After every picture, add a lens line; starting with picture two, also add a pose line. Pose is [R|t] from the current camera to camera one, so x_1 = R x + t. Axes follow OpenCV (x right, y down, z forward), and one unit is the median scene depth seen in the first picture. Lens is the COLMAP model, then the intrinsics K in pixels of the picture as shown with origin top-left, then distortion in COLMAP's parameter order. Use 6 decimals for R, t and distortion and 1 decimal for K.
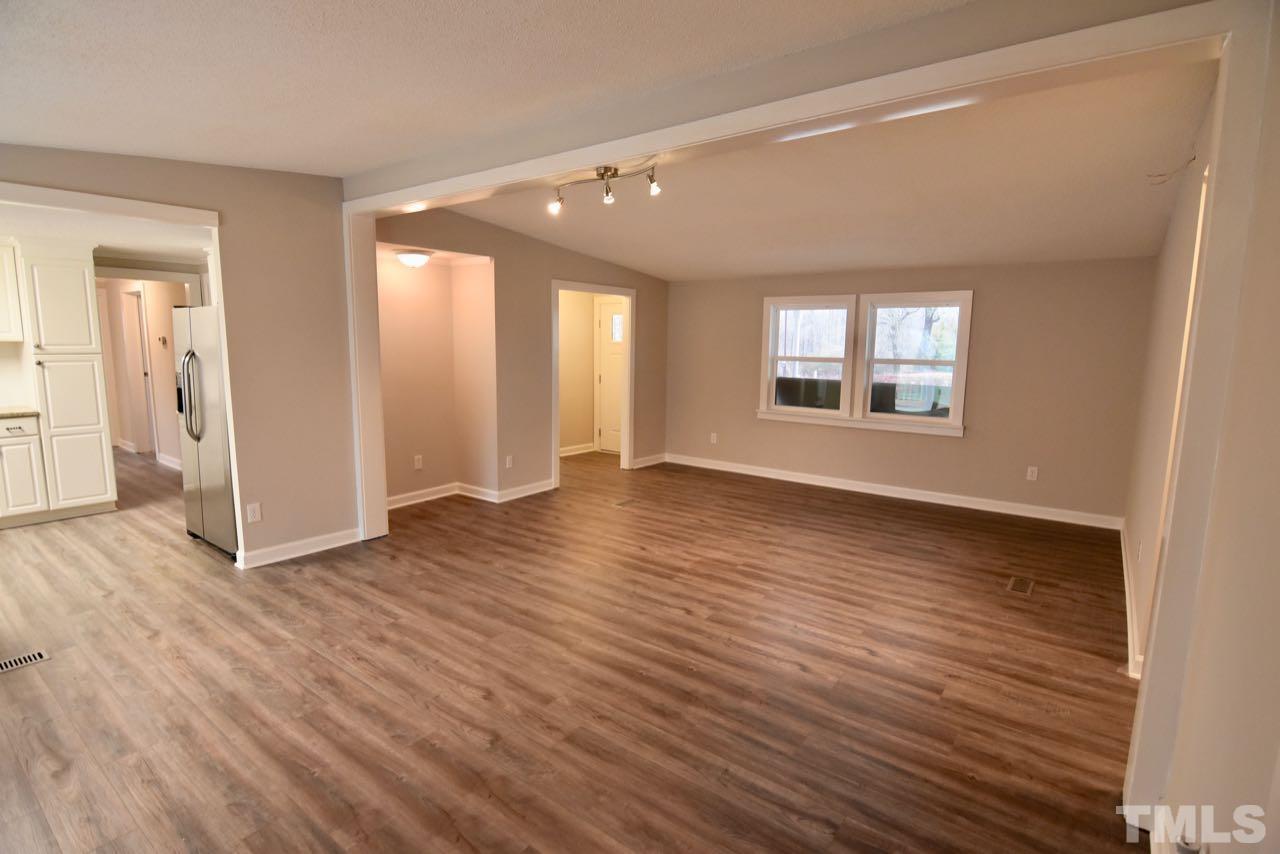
lens RADIAL K [[618.7, 0, 643.5], [0, 618.7, 427.7], [0, 0, 1]] dist [-0.006443, -0.001367]
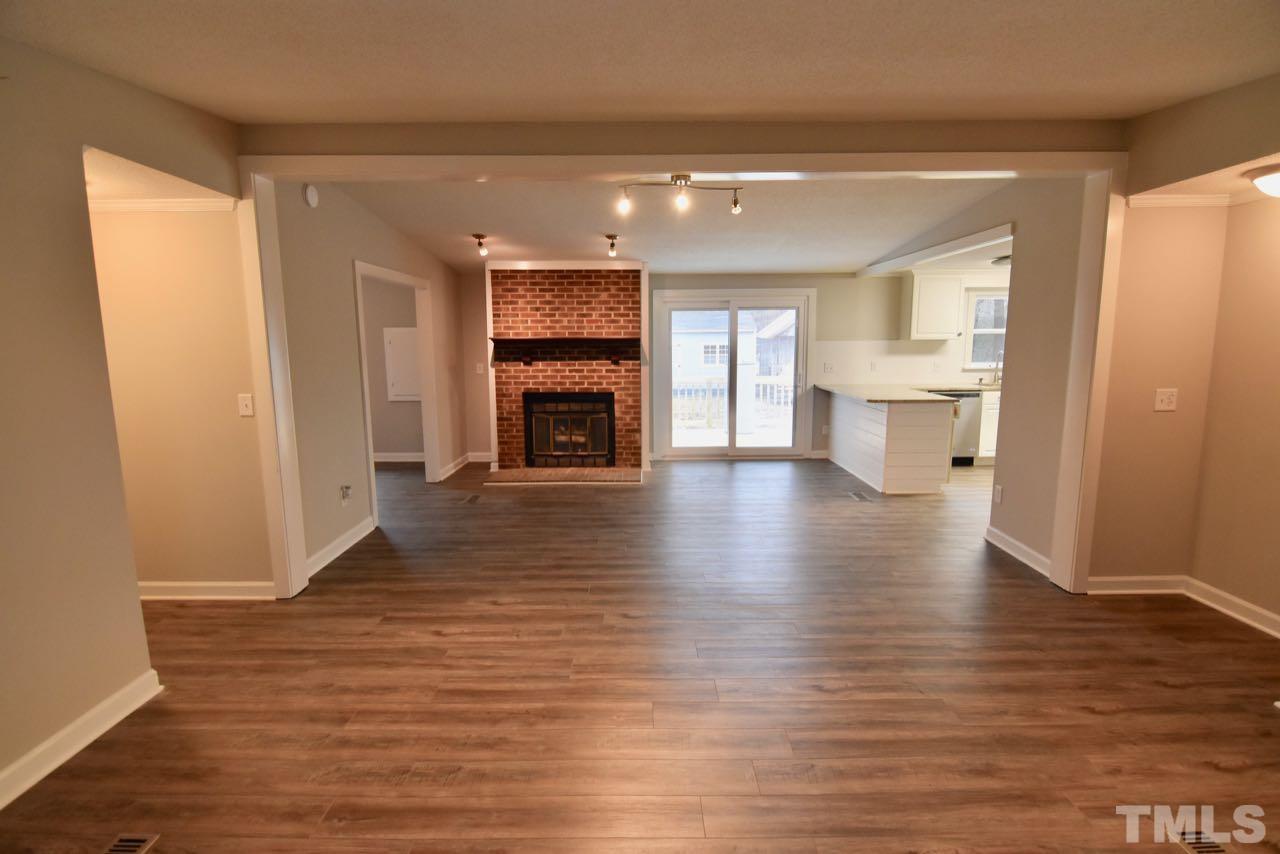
lens RADIAL K [[618.7, 0, 646.4], [0, 618.7, 427.1], [0, 0, 1]] dist [-0.006443, -0.001367]
pose [[-0.795579, 0.078957, -0.600682, 0.629580], [-0.090454, 0.964878, 0.246632, -0.235018], [0.599059, 0.250550, -0.760495, 1.751665]]
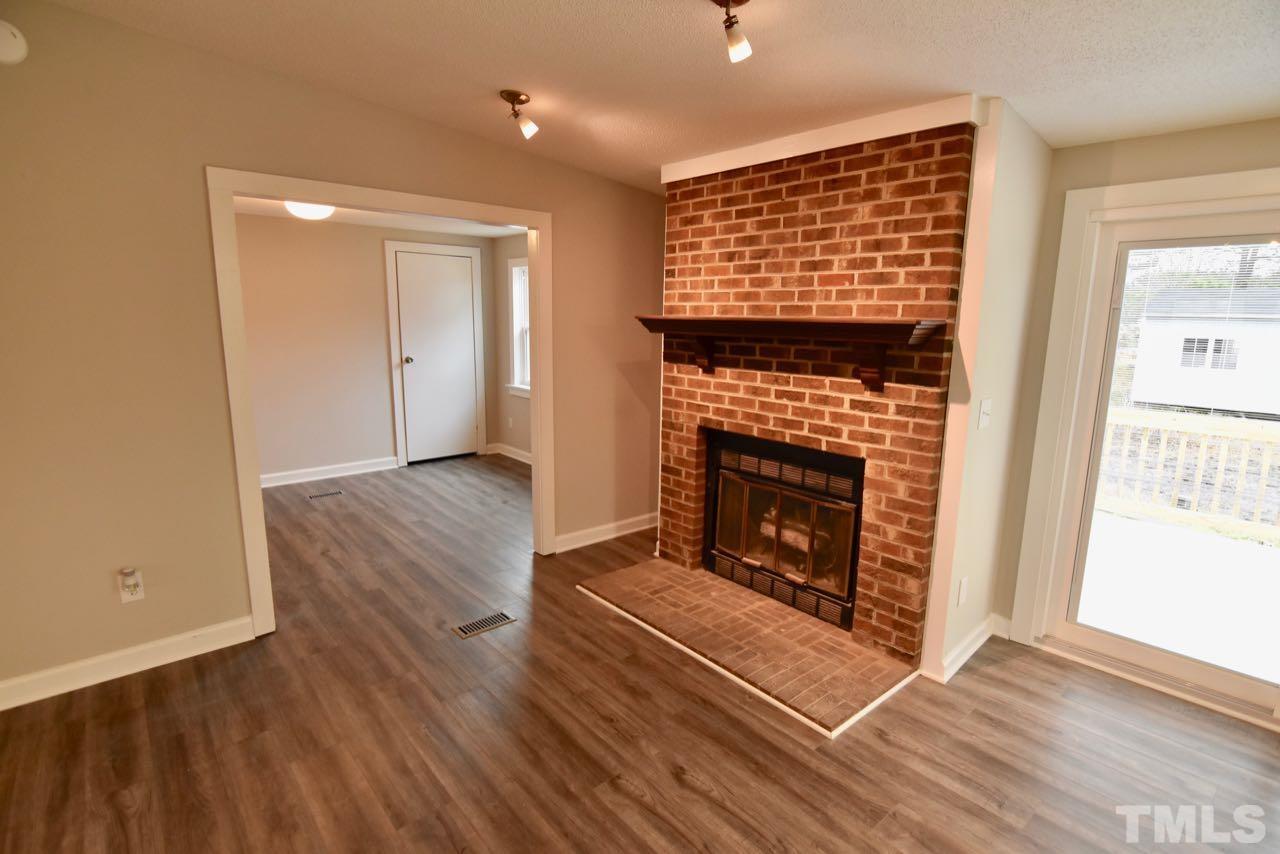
lens RADIAL K [[618.7, 0, 644.7], [0, 618.7, 426.0], [0, 0, 1]] dist [-0.006443, -0.001367]
pose [[-0.978048, -0.065142, 0.197938, -0.394435], [-0.000219, 0.950204, 0.311630, -0.126240], [-0.208382, 0.304745, -0.929358, 0.904315]]
